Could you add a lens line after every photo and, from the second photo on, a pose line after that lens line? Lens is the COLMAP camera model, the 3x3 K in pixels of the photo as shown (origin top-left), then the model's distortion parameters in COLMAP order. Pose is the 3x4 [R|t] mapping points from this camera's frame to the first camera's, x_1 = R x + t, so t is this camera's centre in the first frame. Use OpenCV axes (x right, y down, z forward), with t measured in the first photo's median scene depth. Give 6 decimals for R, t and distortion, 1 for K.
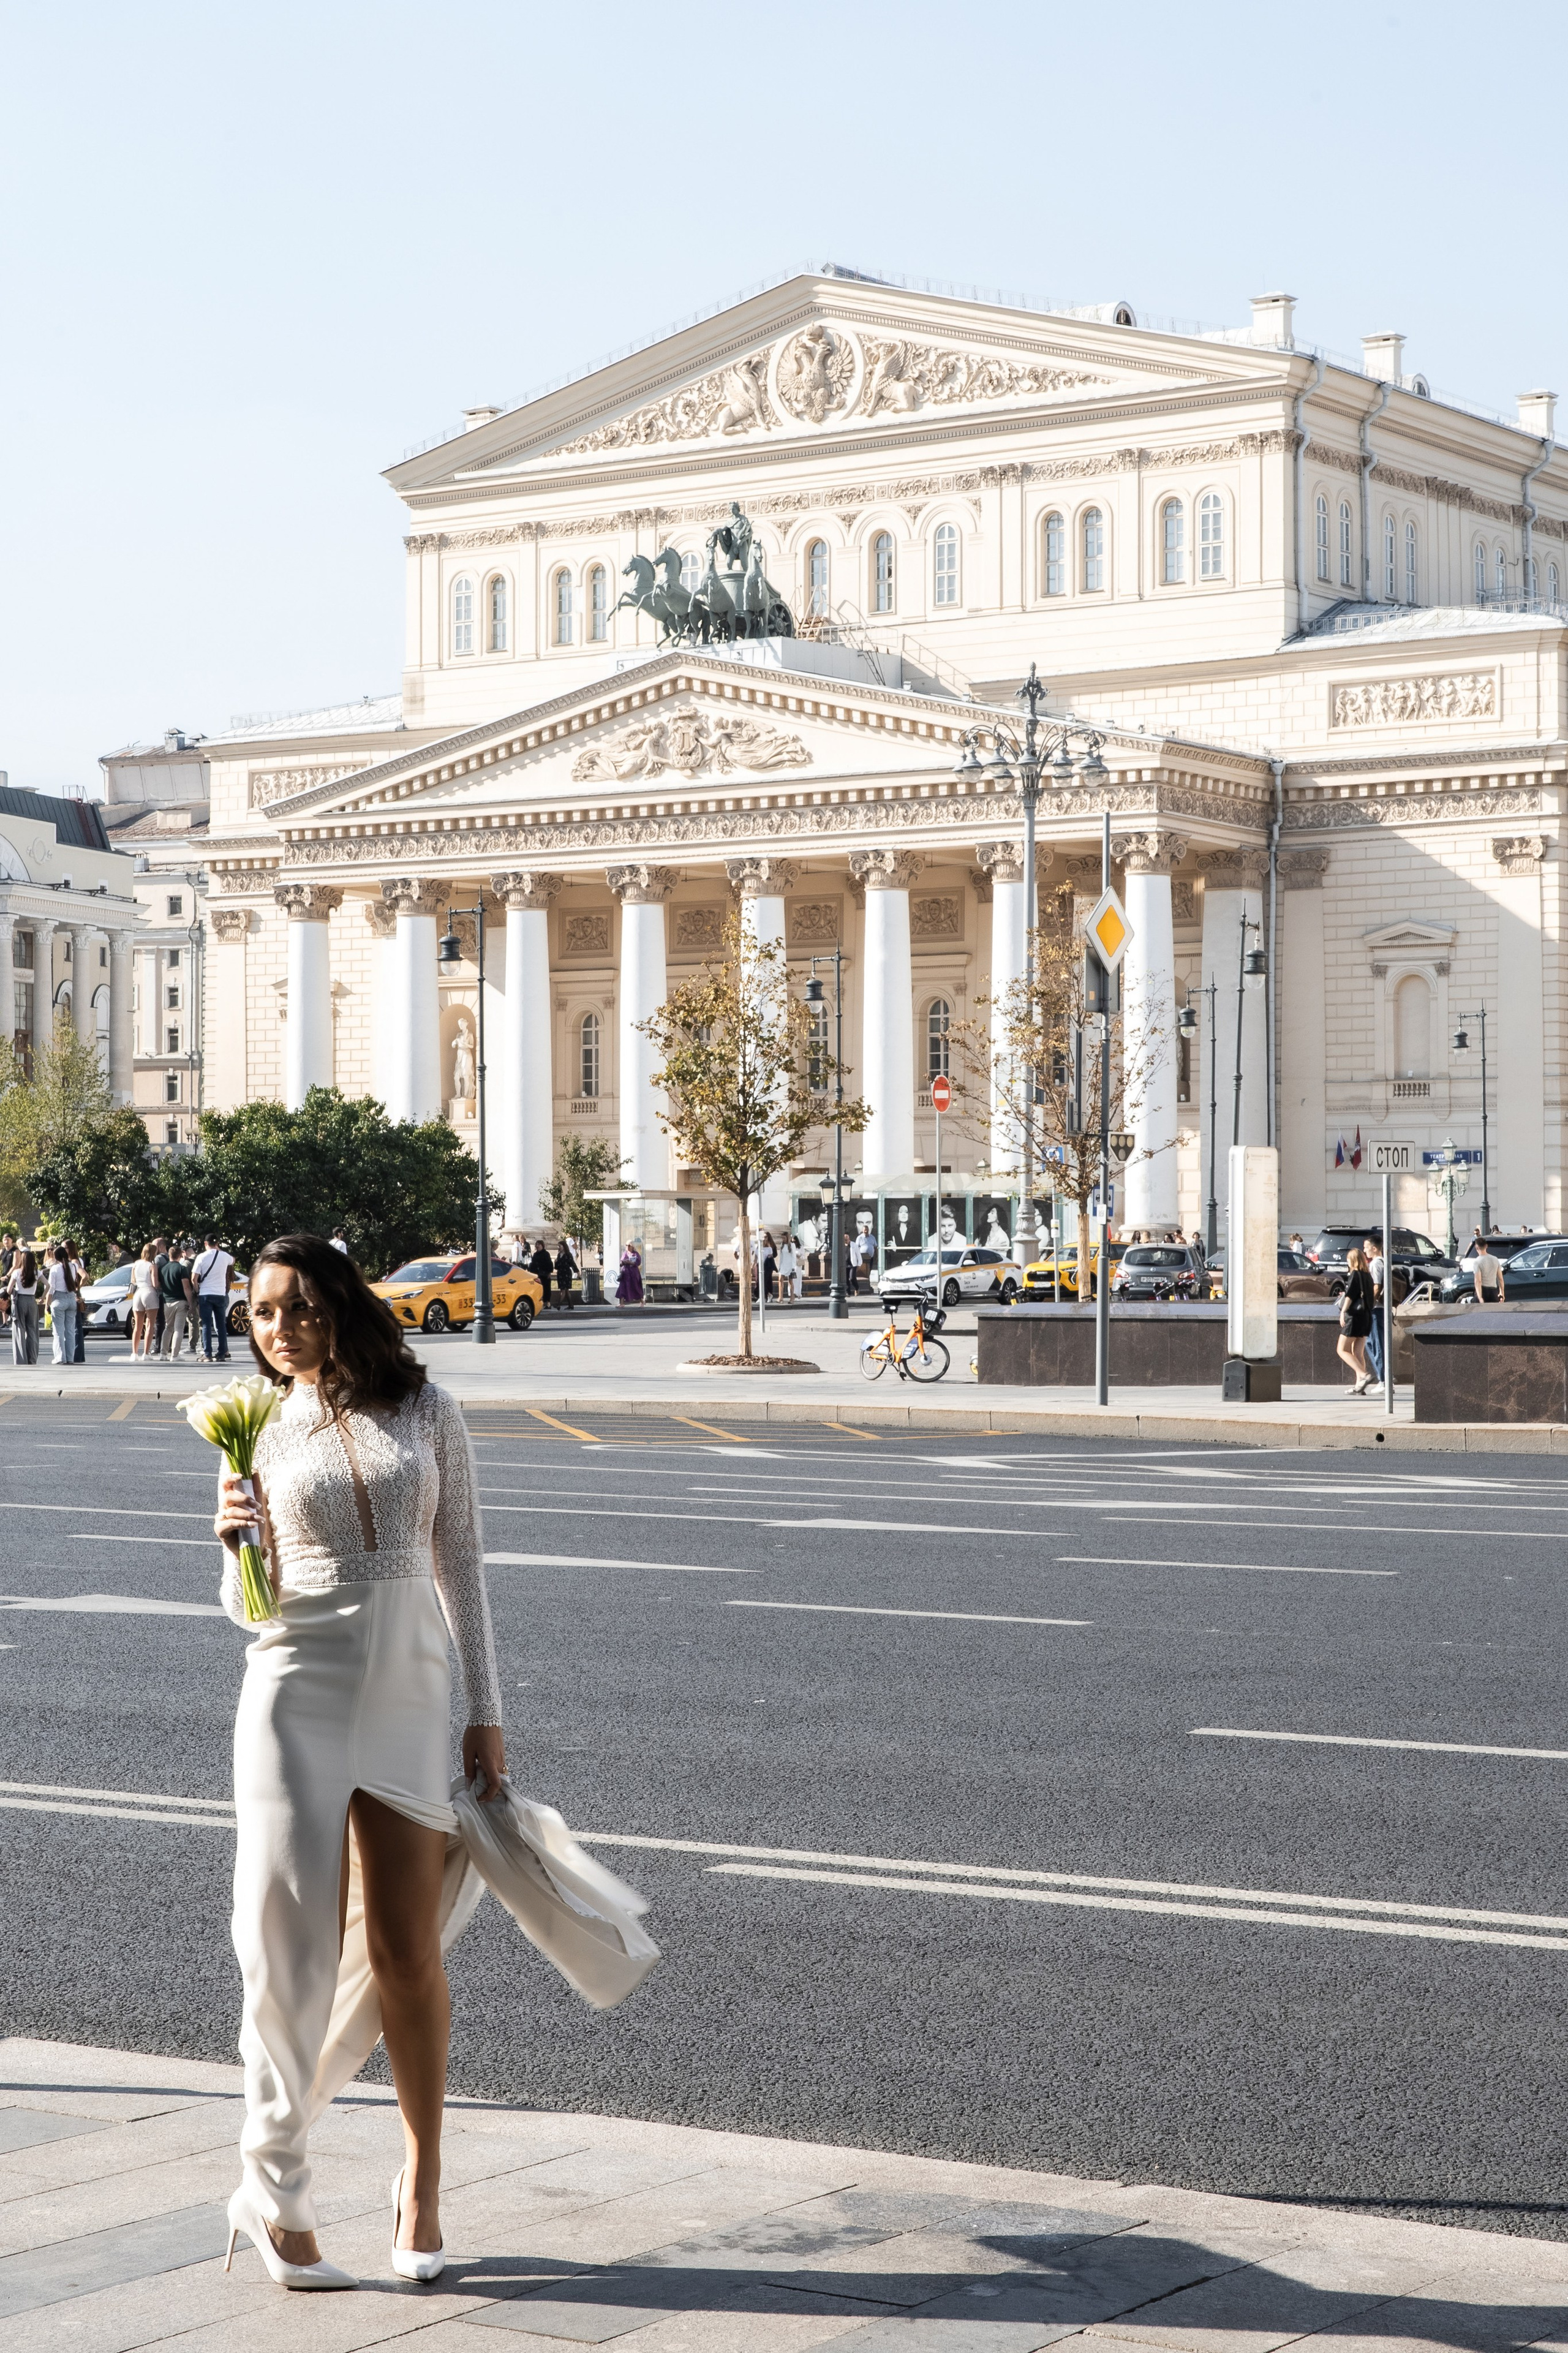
lens RADIAL K [[4559.6, 0, 784.0], [0, 4559.6, 1176.5], [0, 0, 1]] dist [0.044097, -0.071347]
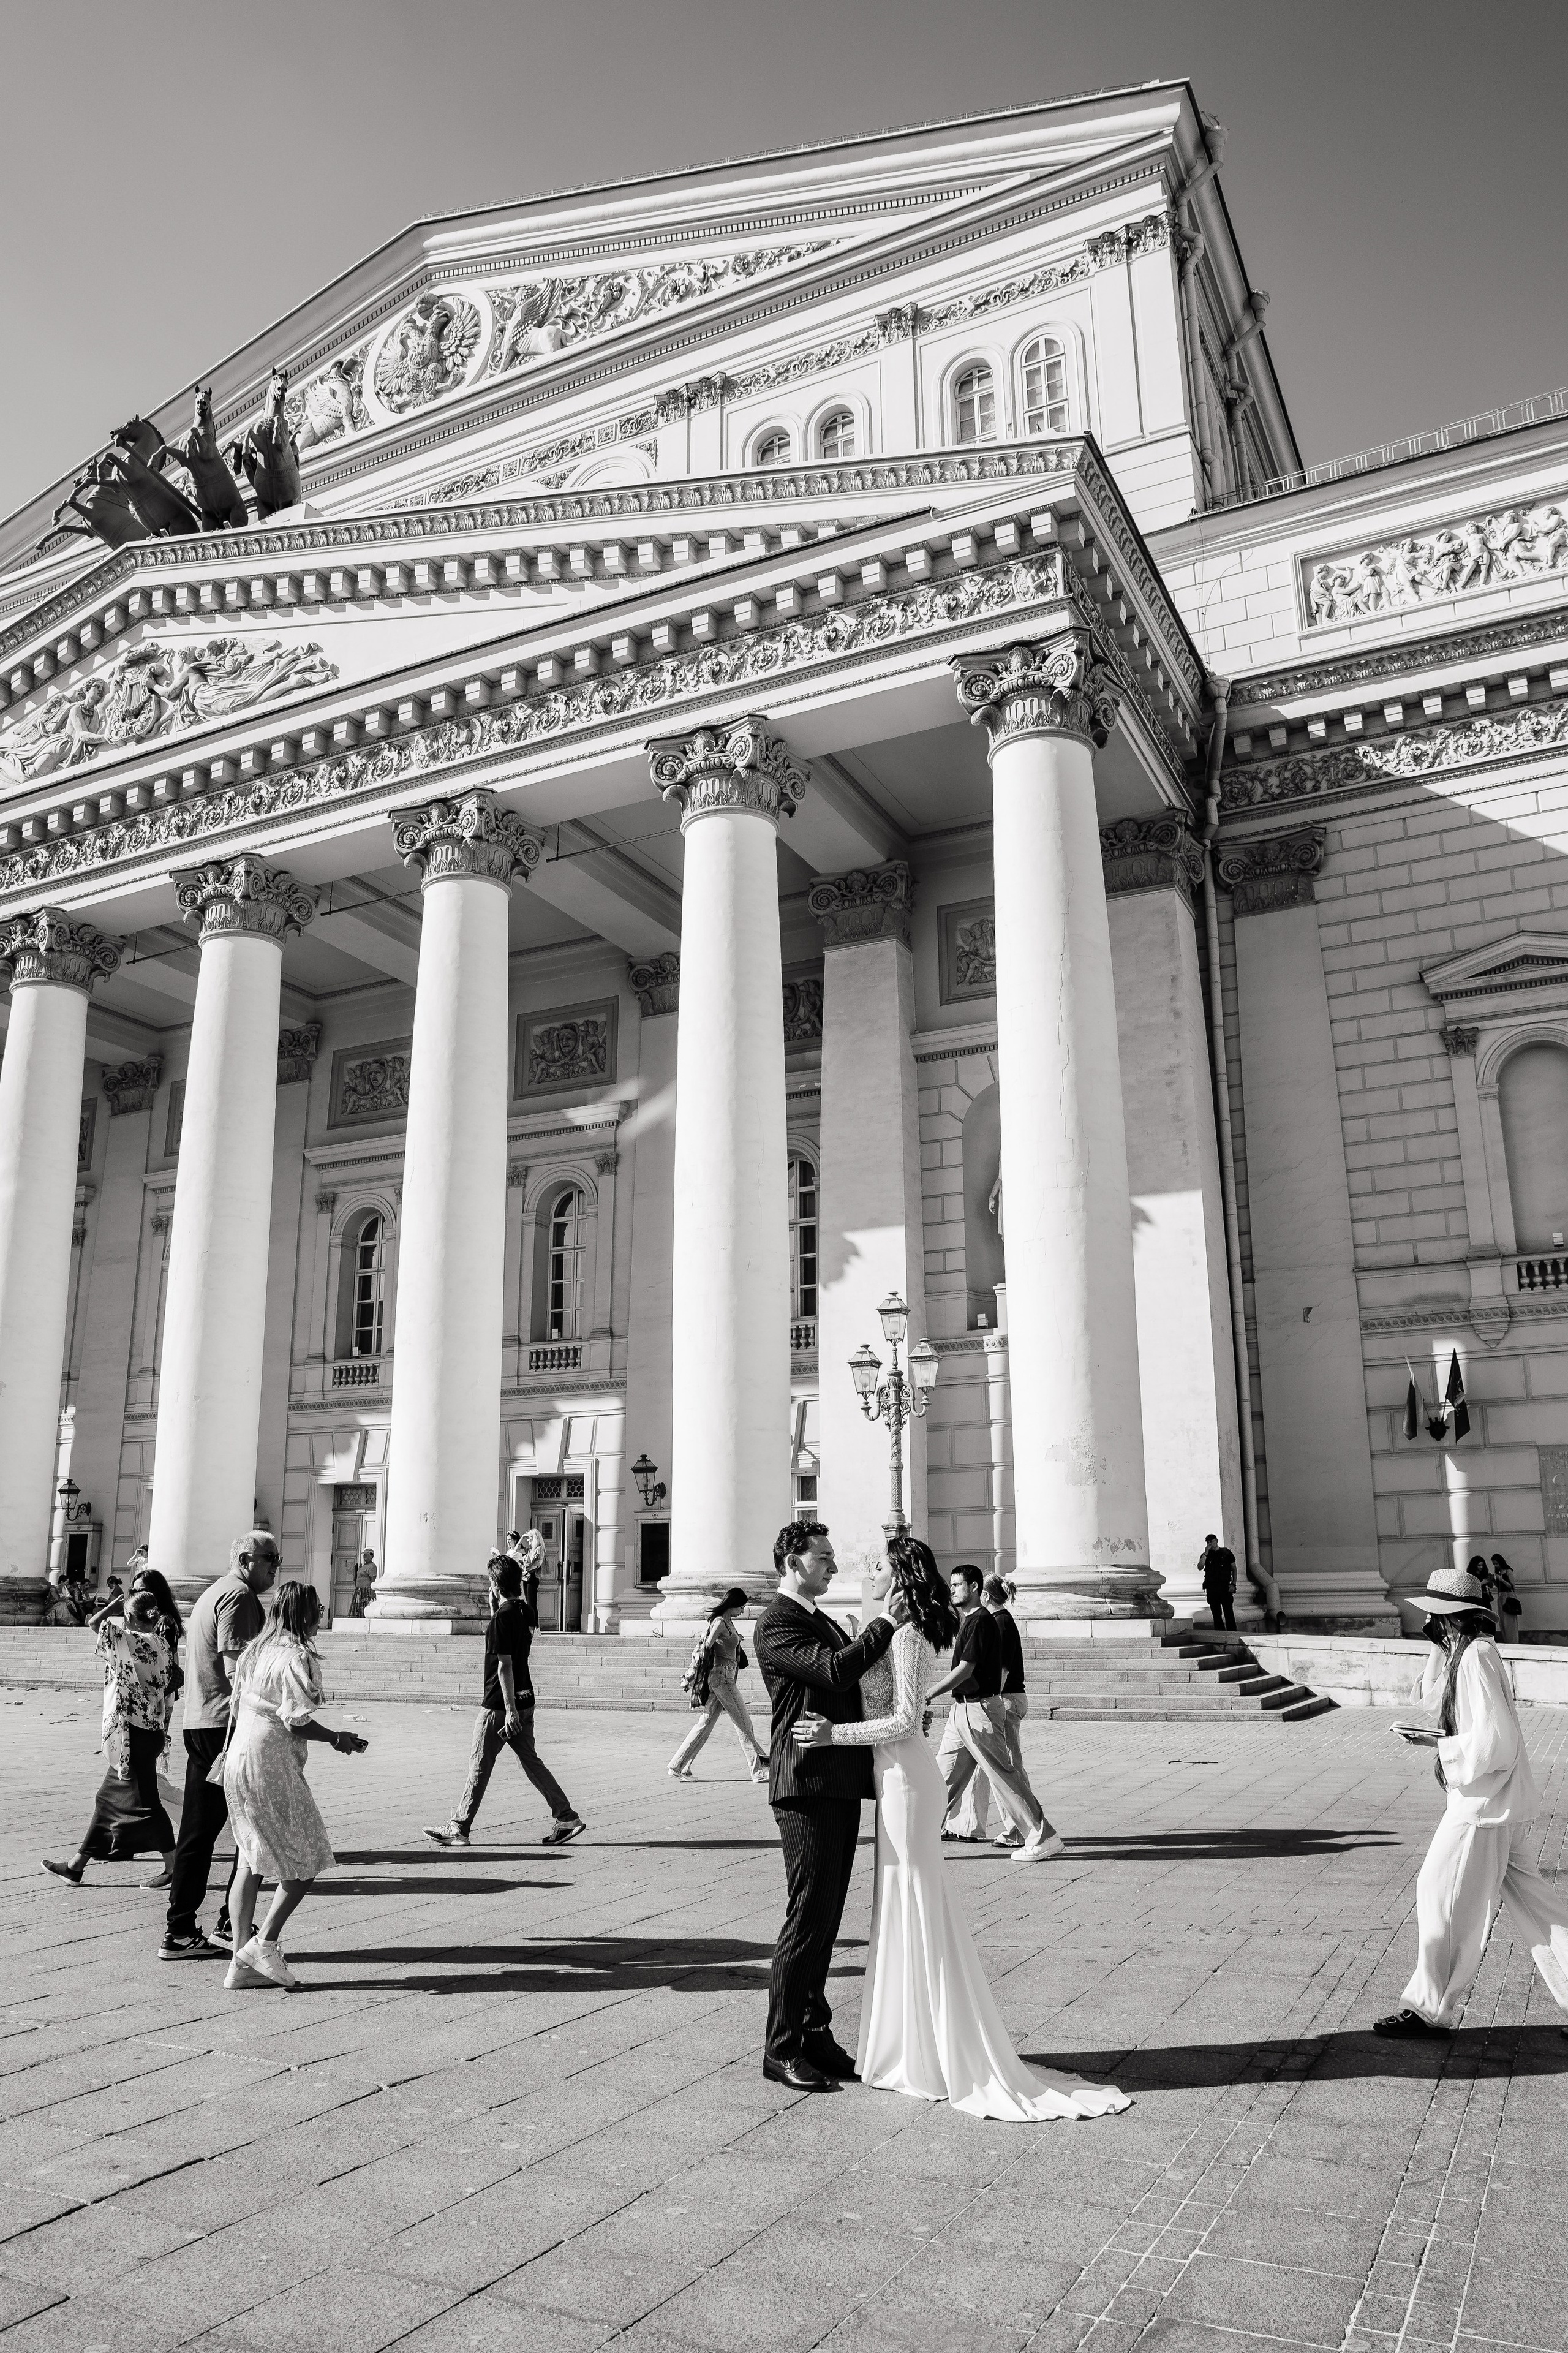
lens RADIAL K [[1820.5, 0, 784.0], [0, 1820.5, 1176.5], [0, 0, 1]] dist [-0.120058, 0.116667]
pose [[0.992142, 0.024023, 0.122785, 0.032761], [0.003386, 0.975879, -0.218284, 0.010916], [-0.125067, 0.216984, 0.968130, 0.787944]]
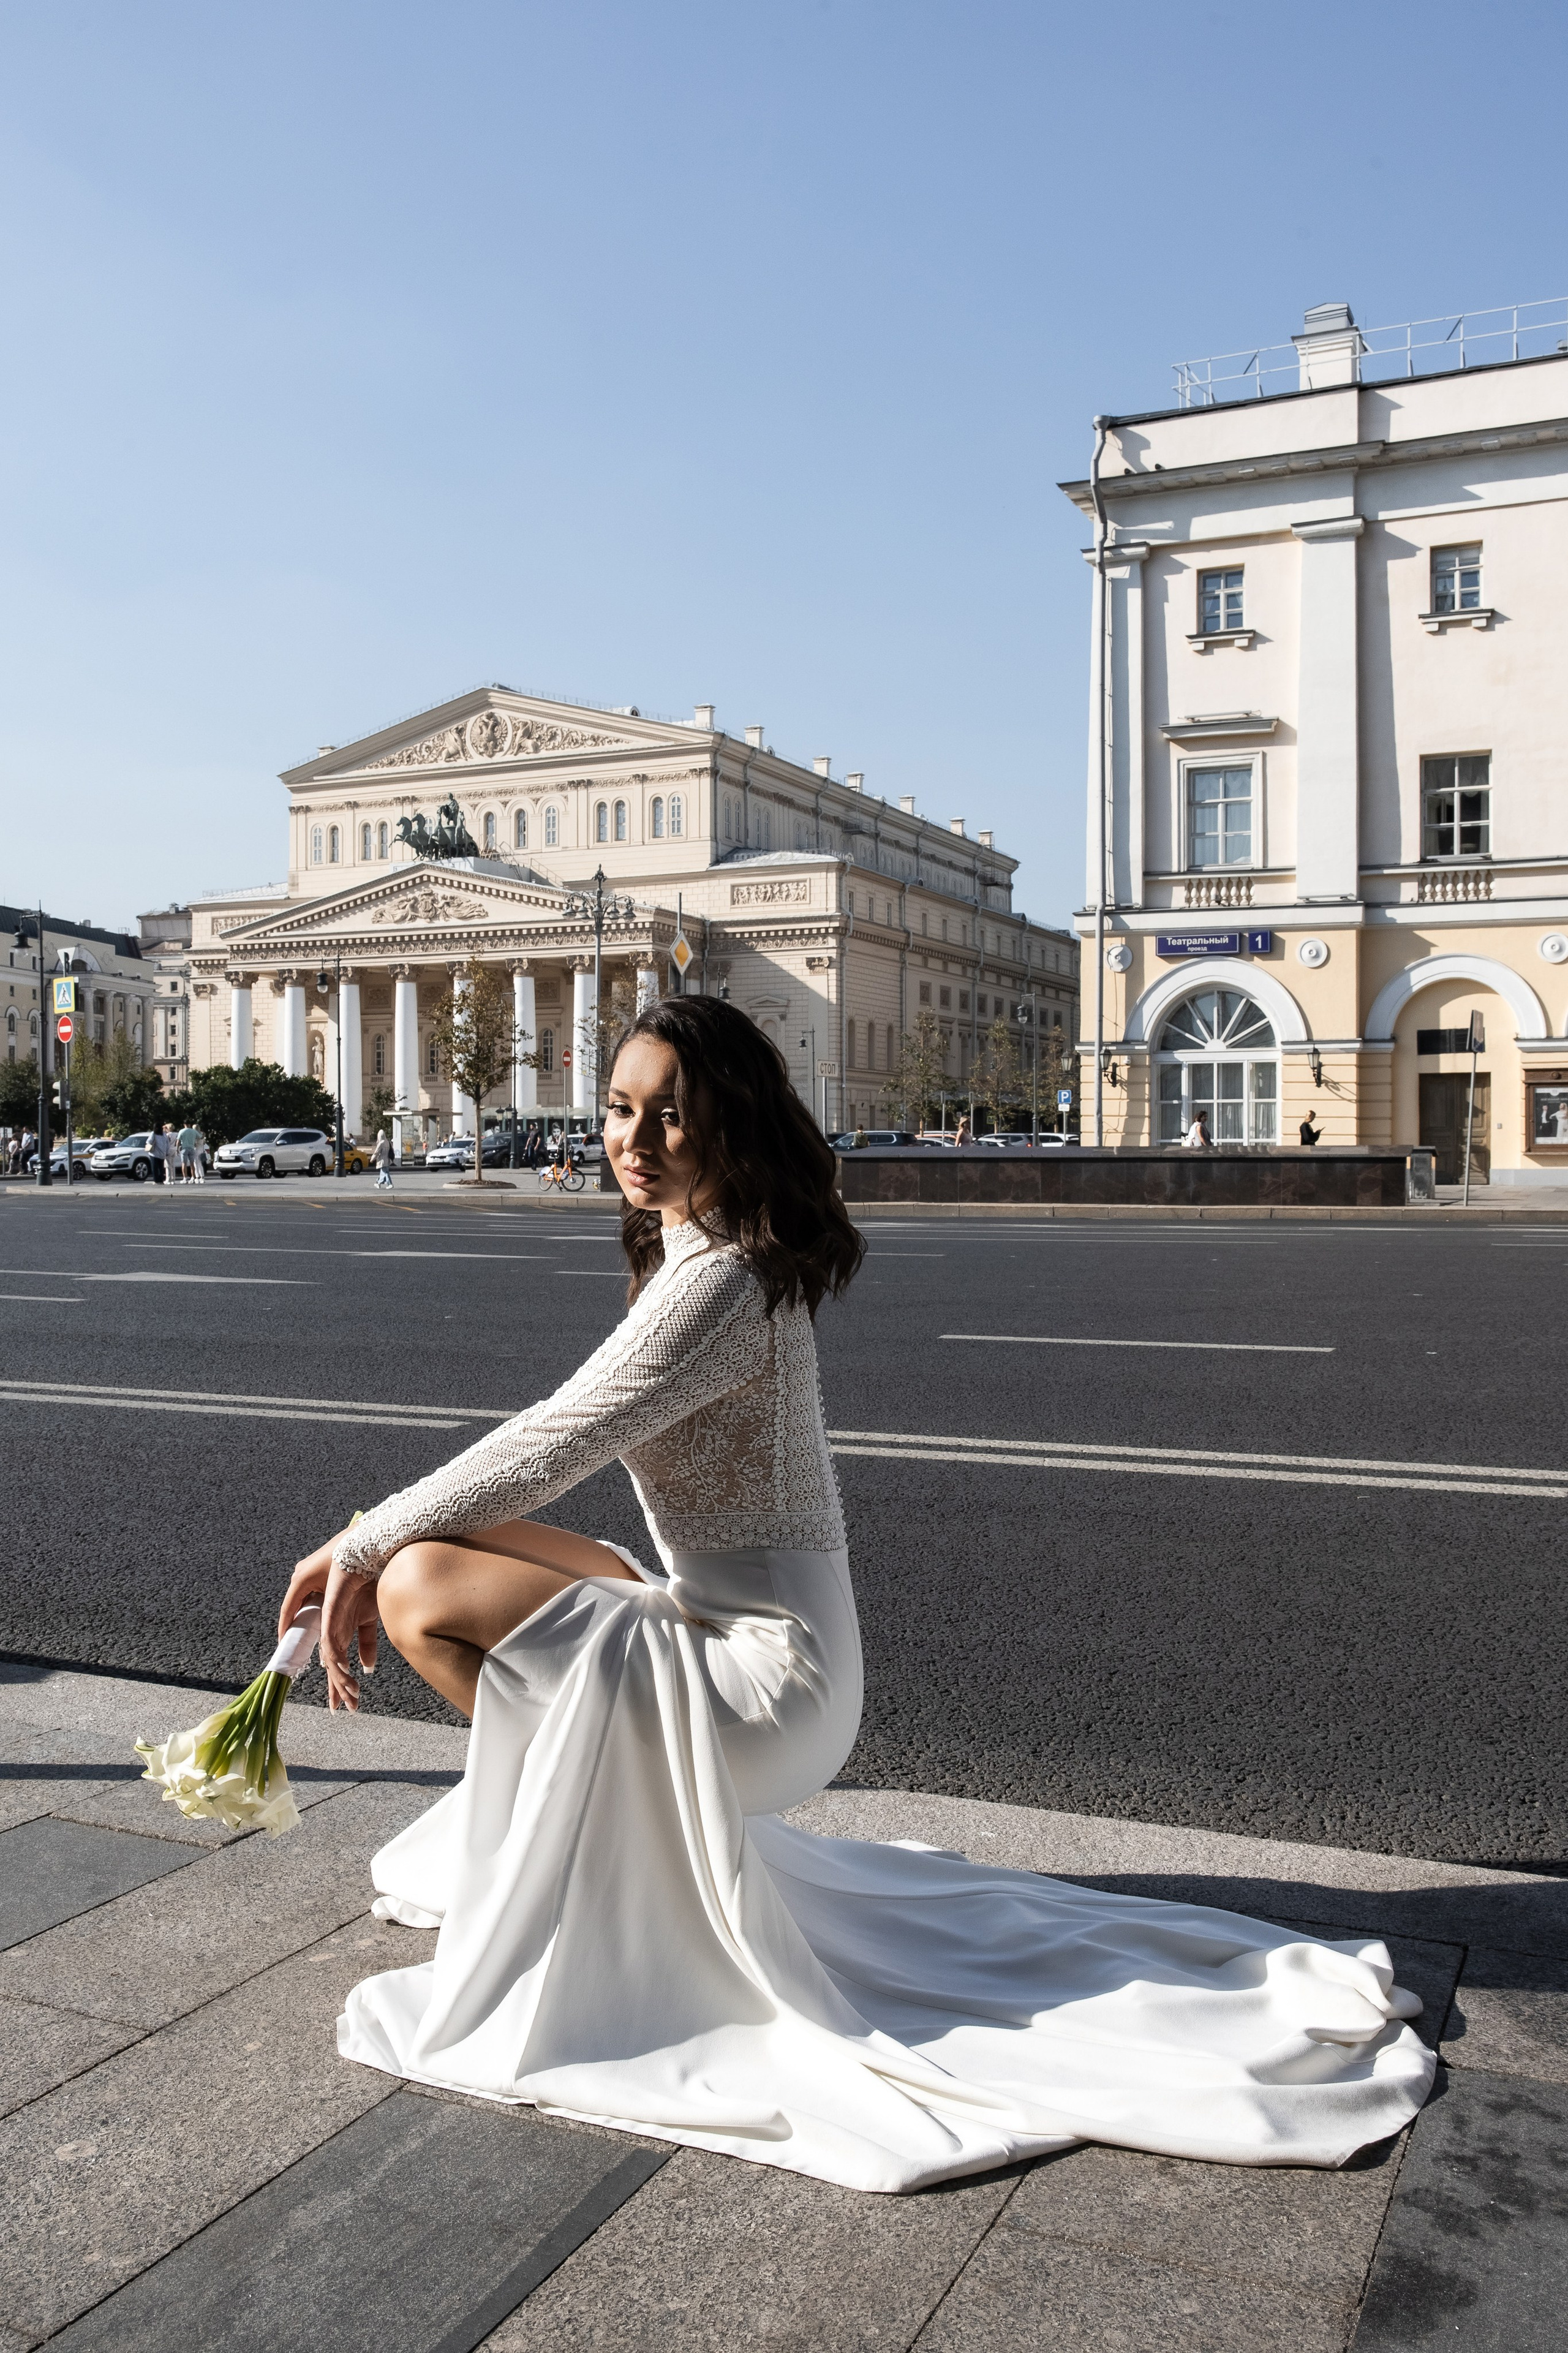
lens RADIAL K [[2063.2, 0, 840.0], [0, 2063.2, 1149.6], [0, 0, 1]] dist [-0.003429, -0.004110]
pose [[0.983884, 0.000716, 0.178805, -0.004198], [-0.003171, 0.999905, 0.013442, 0.003896], [-0.178778, -0.013792, 0.983793, 0.026589]]
